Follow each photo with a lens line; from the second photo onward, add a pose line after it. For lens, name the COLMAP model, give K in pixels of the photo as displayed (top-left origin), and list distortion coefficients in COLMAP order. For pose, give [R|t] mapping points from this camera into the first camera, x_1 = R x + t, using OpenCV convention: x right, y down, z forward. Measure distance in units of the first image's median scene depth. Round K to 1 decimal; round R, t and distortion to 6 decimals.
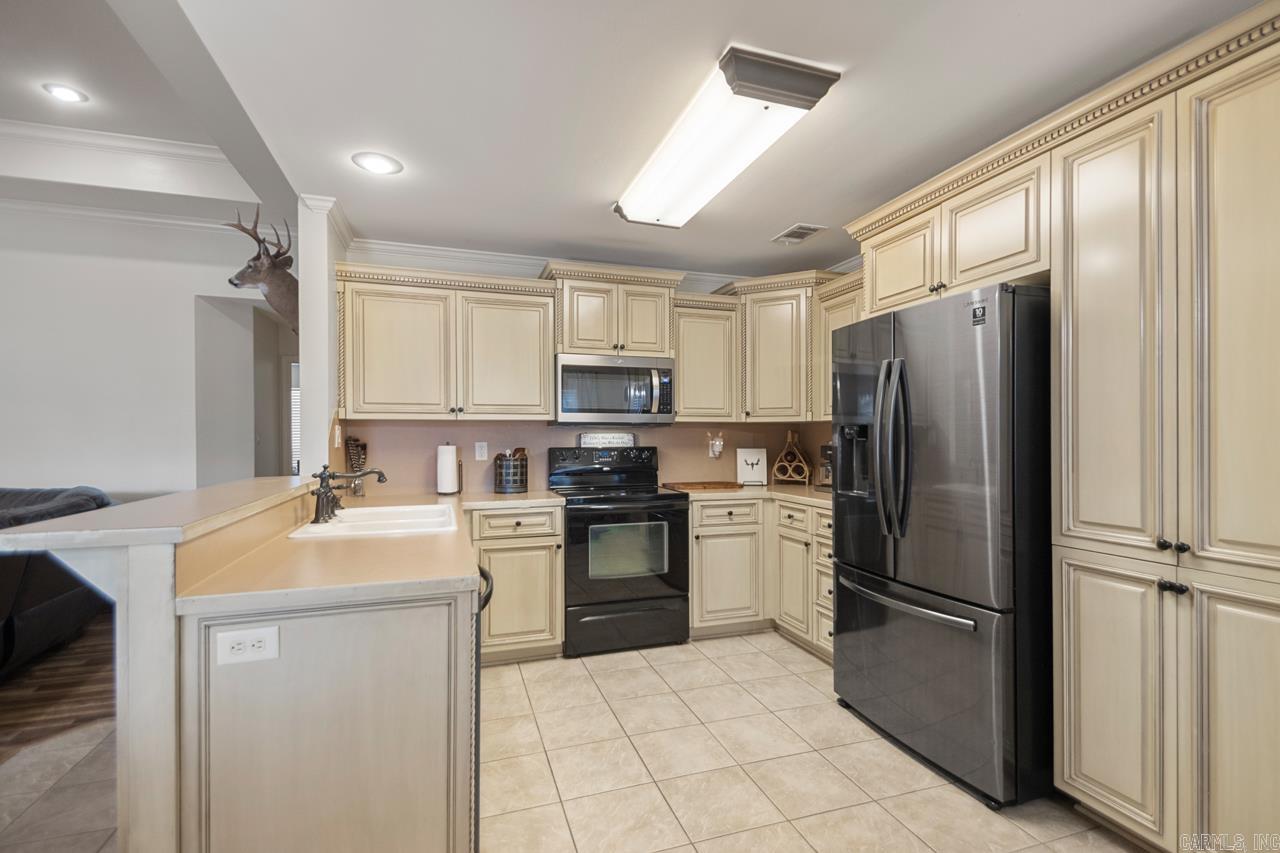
lens RADIAL K [[594.6, 0, 651.8], [0, 594.6, 441.0], [0, 0, 1]] dist [0.049798, -0.025137]
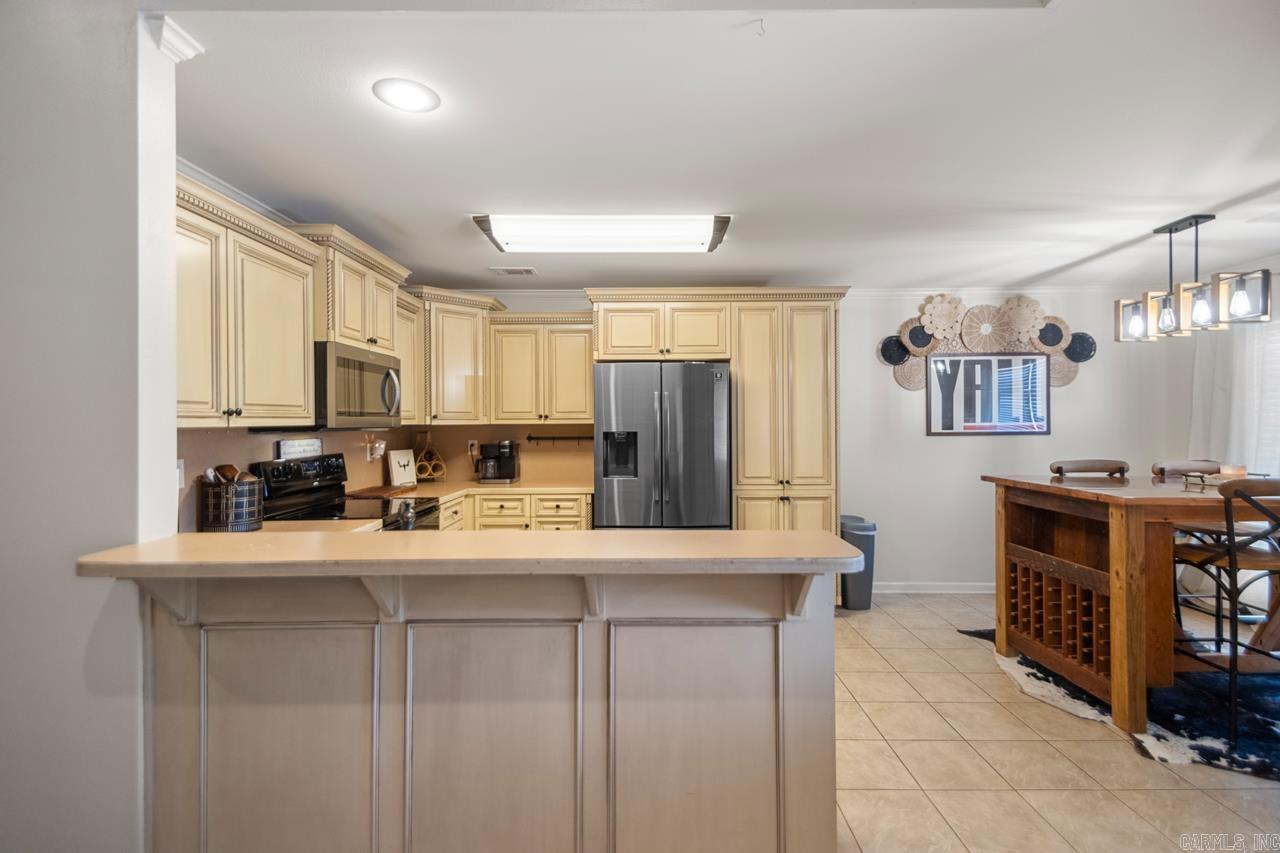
lens RADIAL K [[582.9, 0, 645.6], [0, 582.9, 419.6], [0, 0, 1]] dist [0.031187, -0.017336]
pose [[0.328147, 0.002857, 0.944622, -0.767913], [0.008251, 0.999949, -0.005890, -0.035759], [-0.944591, 0.009727, 0.328106, 0.355526]]
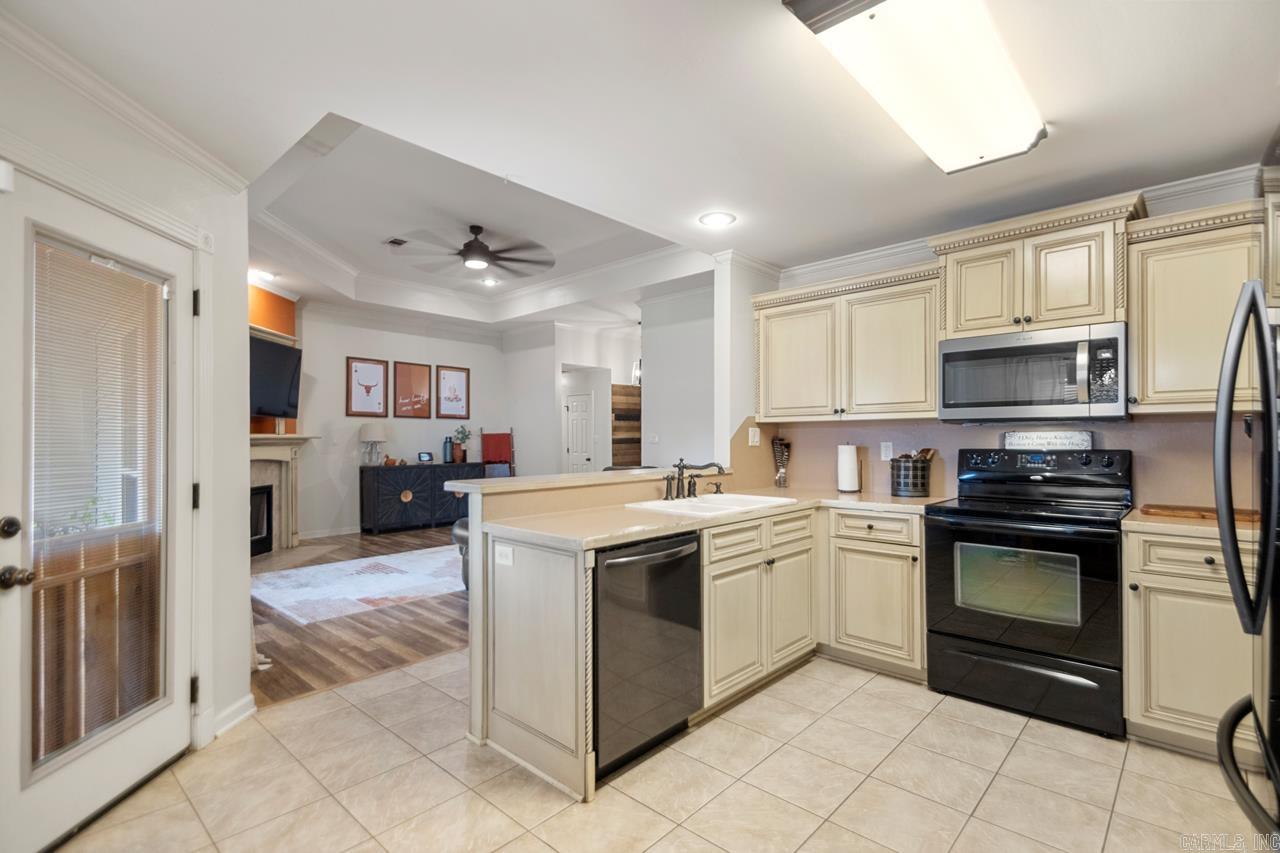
lens RADIAL K [[594.6, 0, 651.8], [0, 594.6, 441.0], [0, 0, 1]] dist [0.049798, -0.025137]
pose [[0.484375, 0.004132, -0.874851, 0.415474], [-0.003171, 0.999991, 0.002967, -0.001770], [0.874855, 0.001337, 0.484383, 0.206358]]
